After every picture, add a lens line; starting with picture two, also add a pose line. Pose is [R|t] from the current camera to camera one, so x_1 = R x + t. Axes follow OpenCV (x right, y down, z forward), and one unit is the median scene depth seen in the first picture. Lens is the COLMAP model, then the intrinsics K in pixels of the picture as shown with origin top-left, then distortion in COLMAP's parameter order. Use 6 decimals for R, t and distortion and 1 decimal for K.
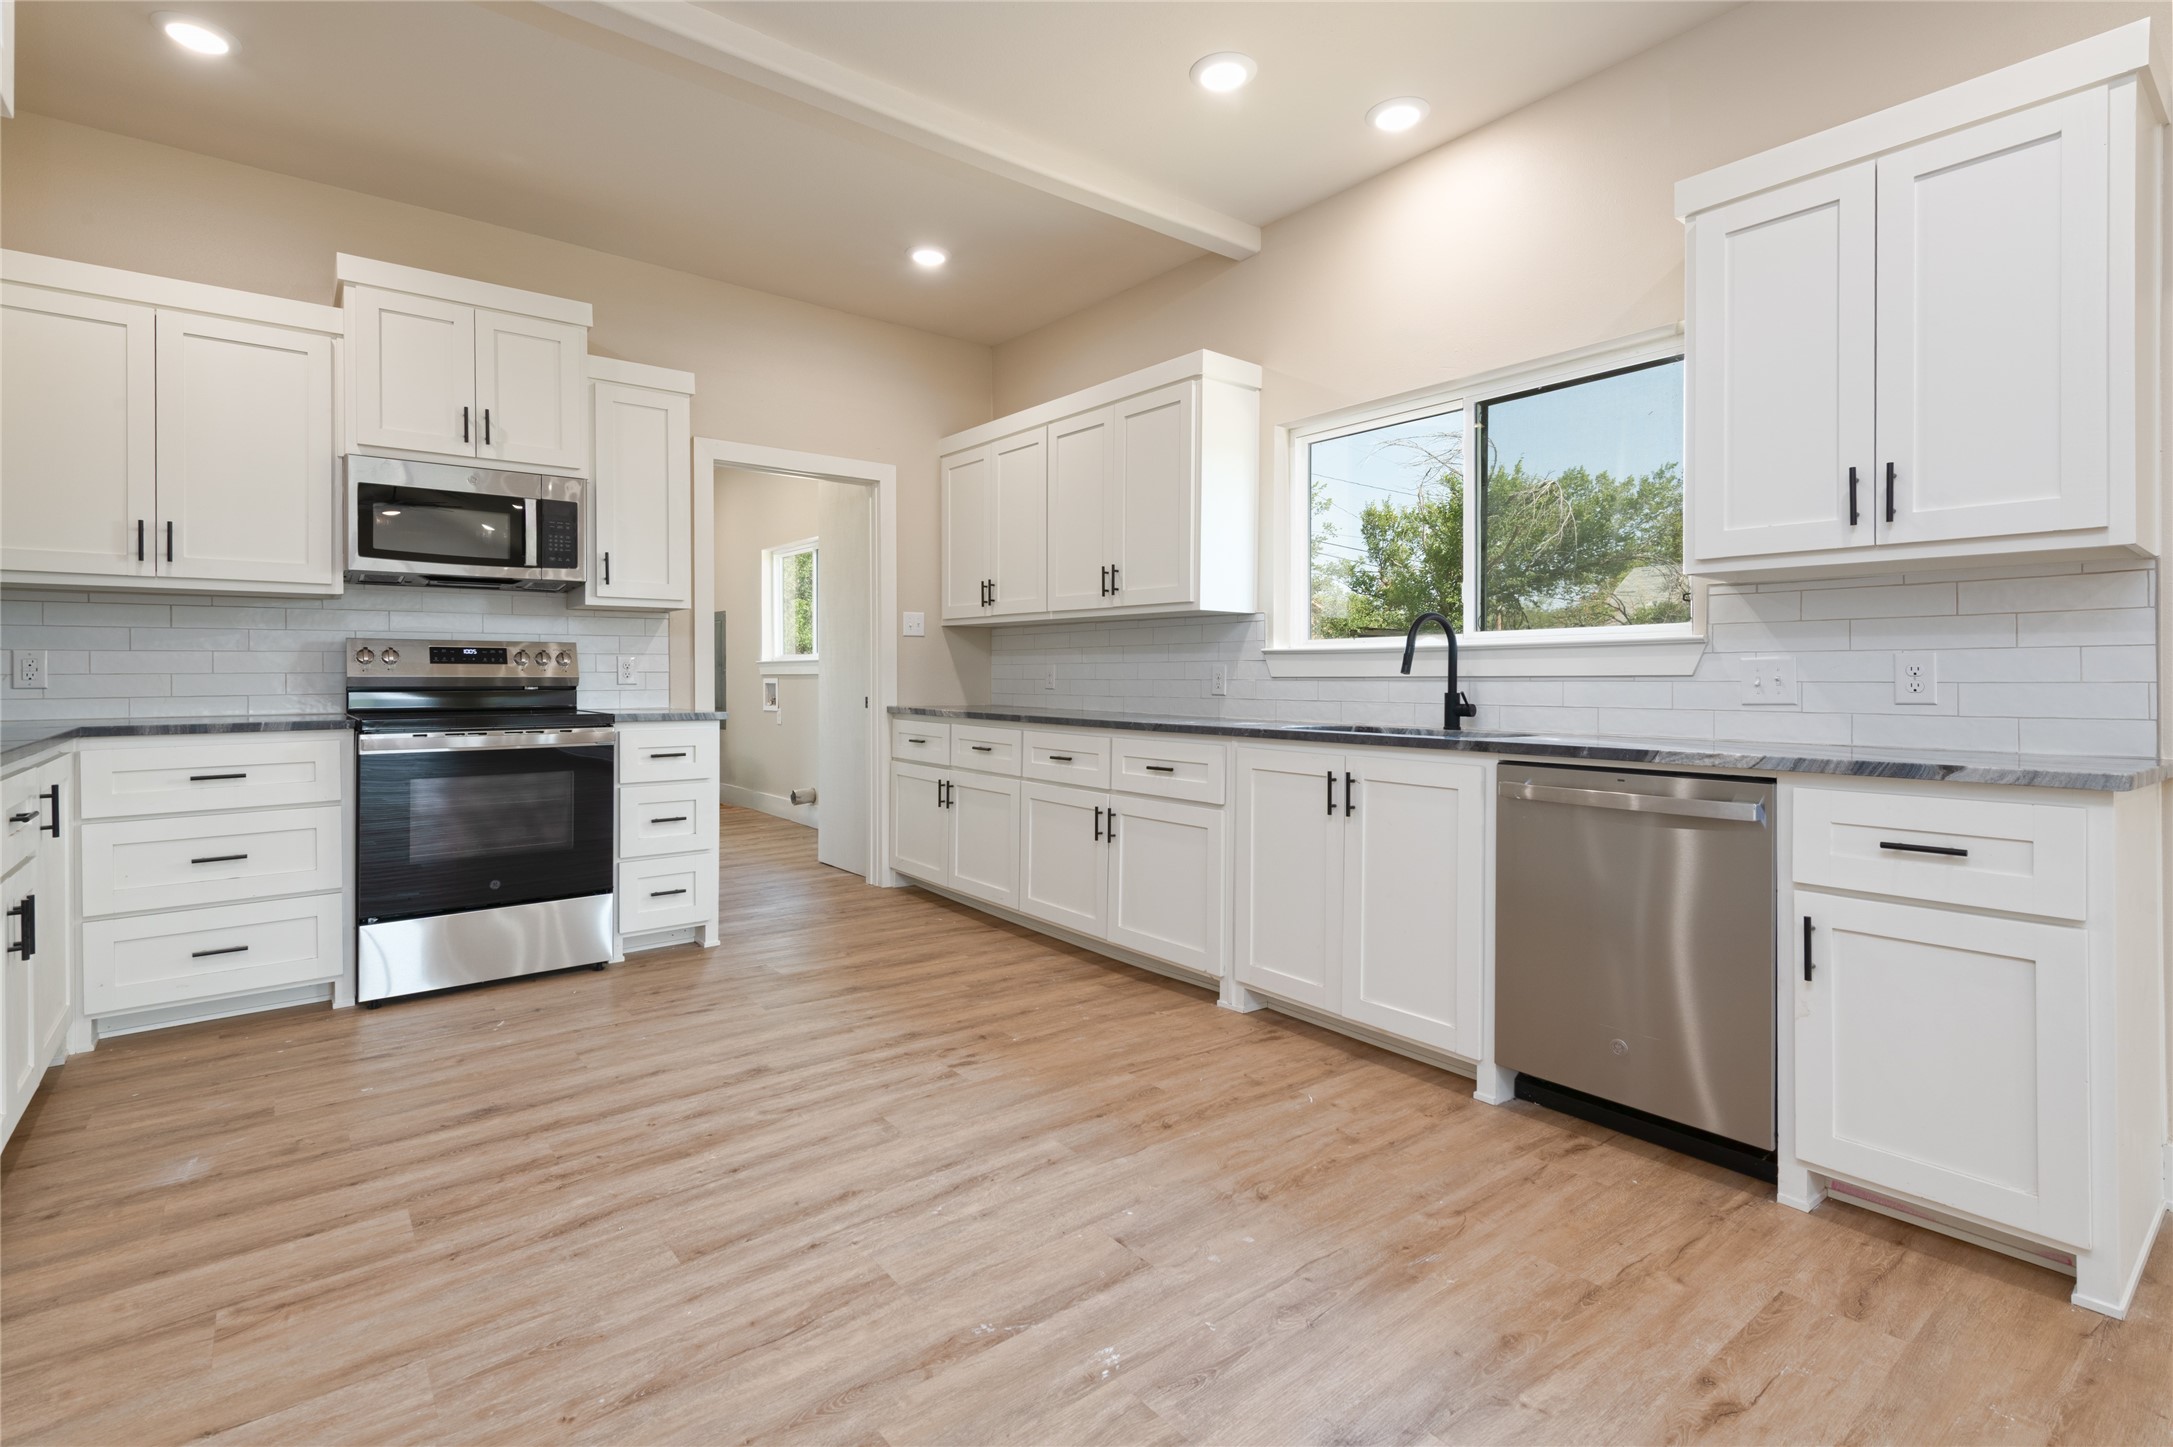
lens RADIAL K [[1021.3, 0, 1087.0], [0, 1021.3, 679.1], [0, 0, 1]] dist [0.018176, -0.008556]
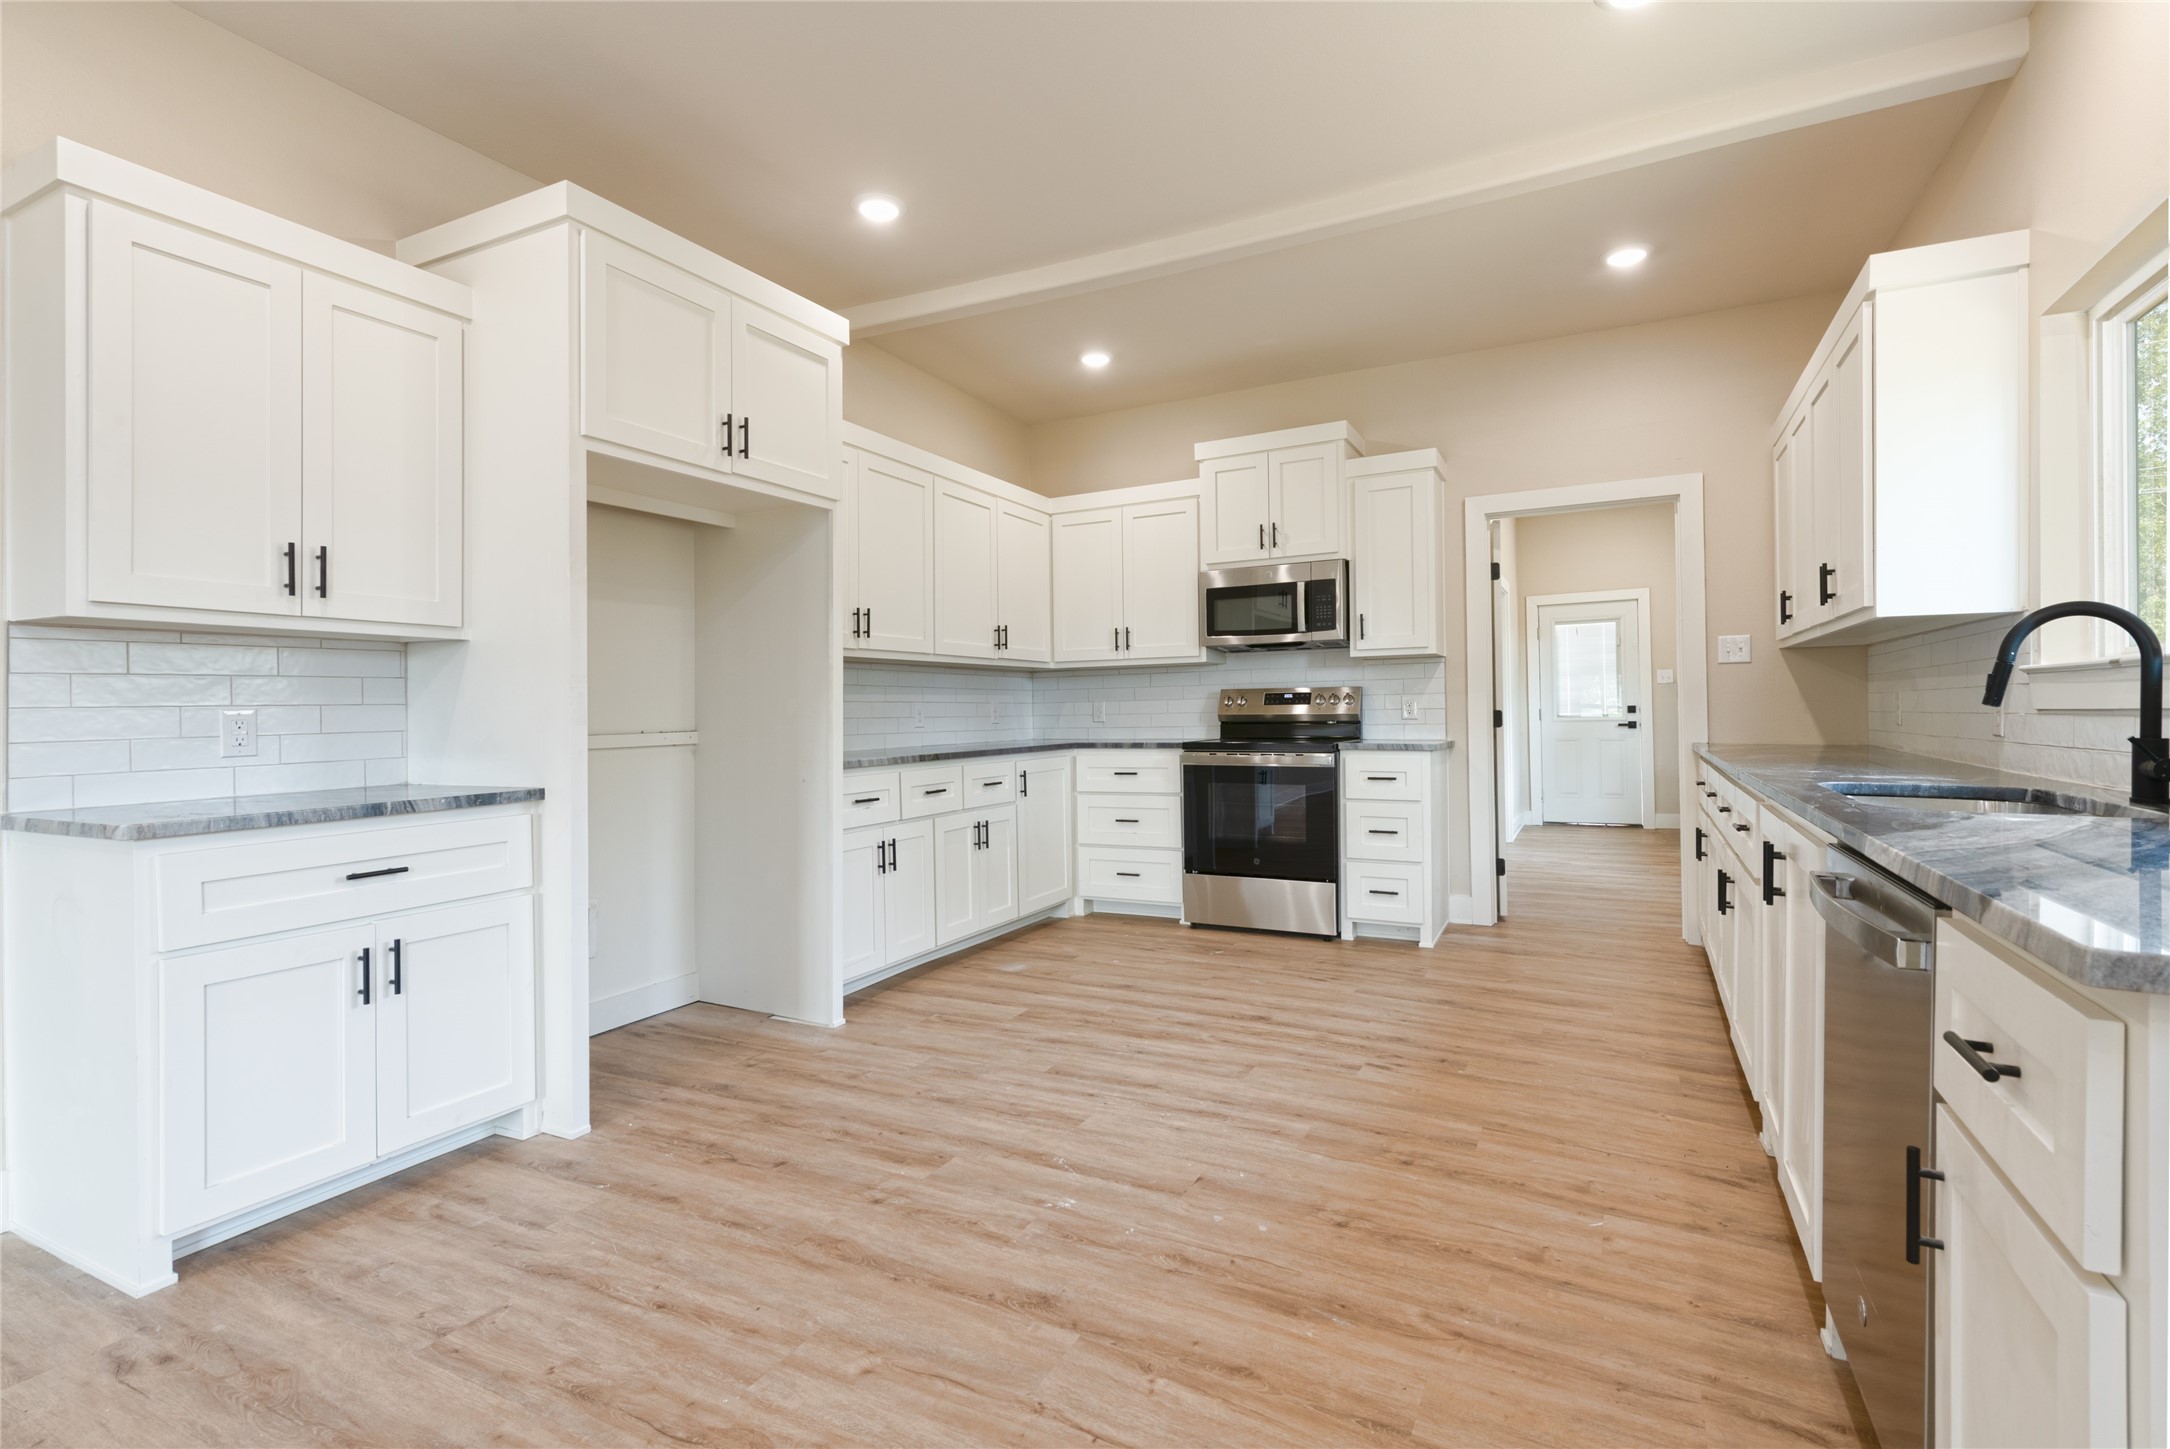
lens RADIAL K [[1019.9, 0, 1078.3], [0, 1019.9, 714.7], [0, 0, 1]] dist [0.018176, -0.008556]
pose [[0.394960, -0.003243, -0.918692, 0.800456], [0.007983, 0.999968, -0.000098, -0.005099], [0.918663, -0.007295, 0.394974, 0.283999]]
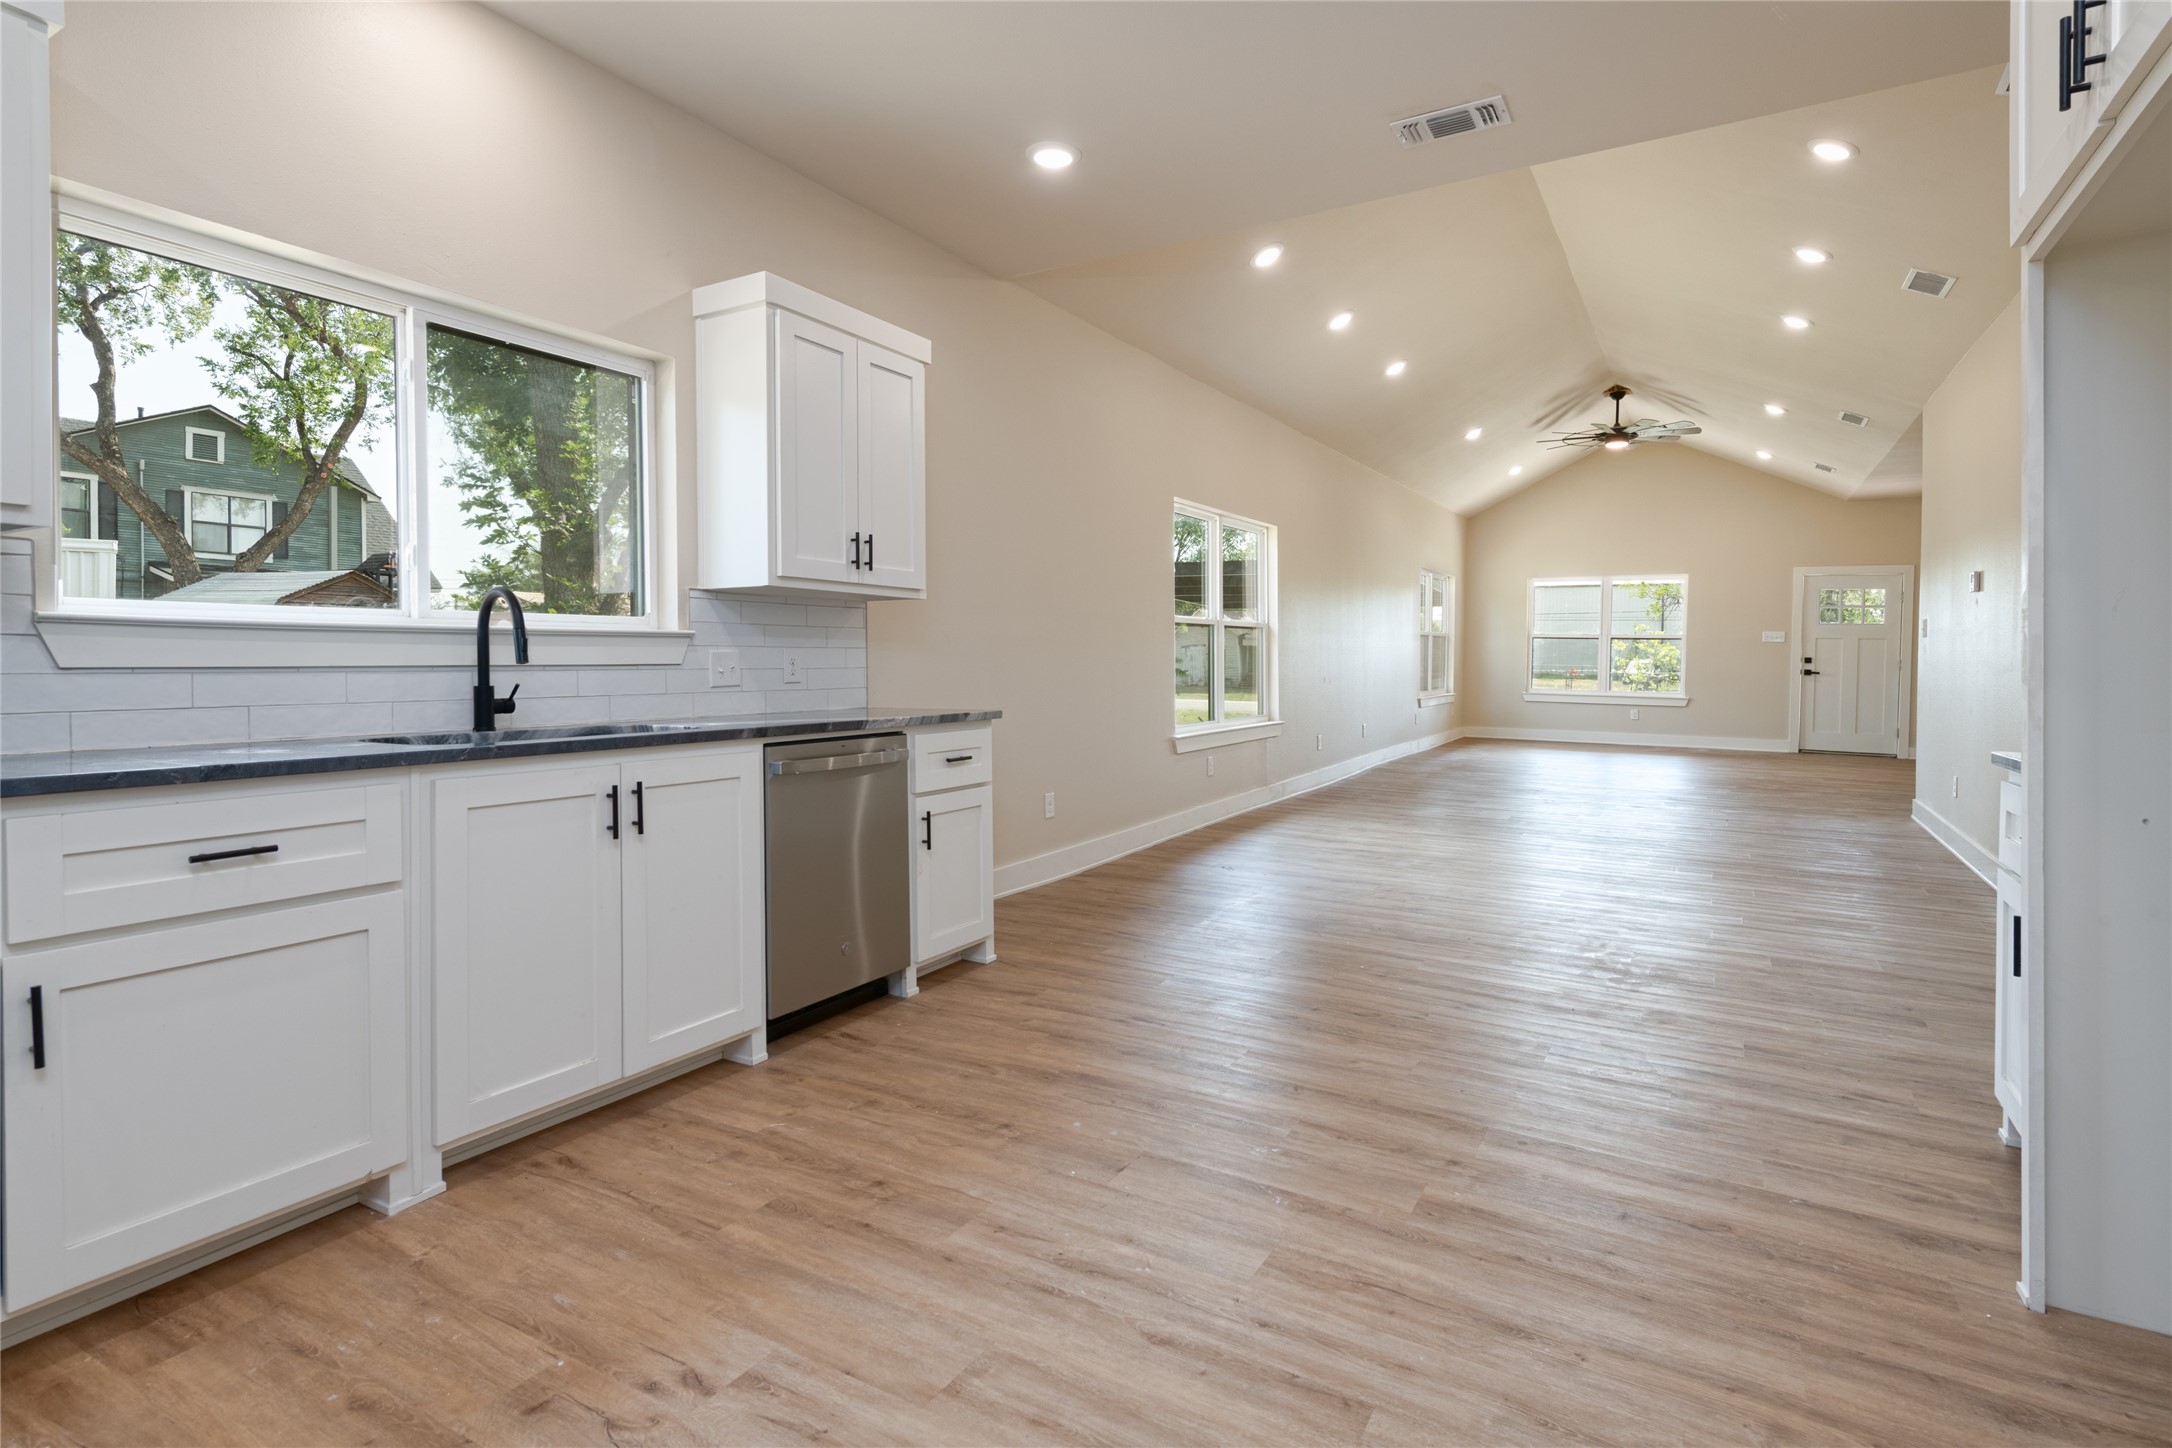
lens RADIAL K [[1060.0, 0, 1104.2], [0, 1060.0, 673.7], [0, 0, 1]] dist [0.009198, -0.001118]
pose [[-0.366360, -0.017088, 0.930316, -0.761057], [-0.002581, 0.999846, 0.017349, -0.015183], [-0.930470, 0.003955, -0.366347, 1.053207]]
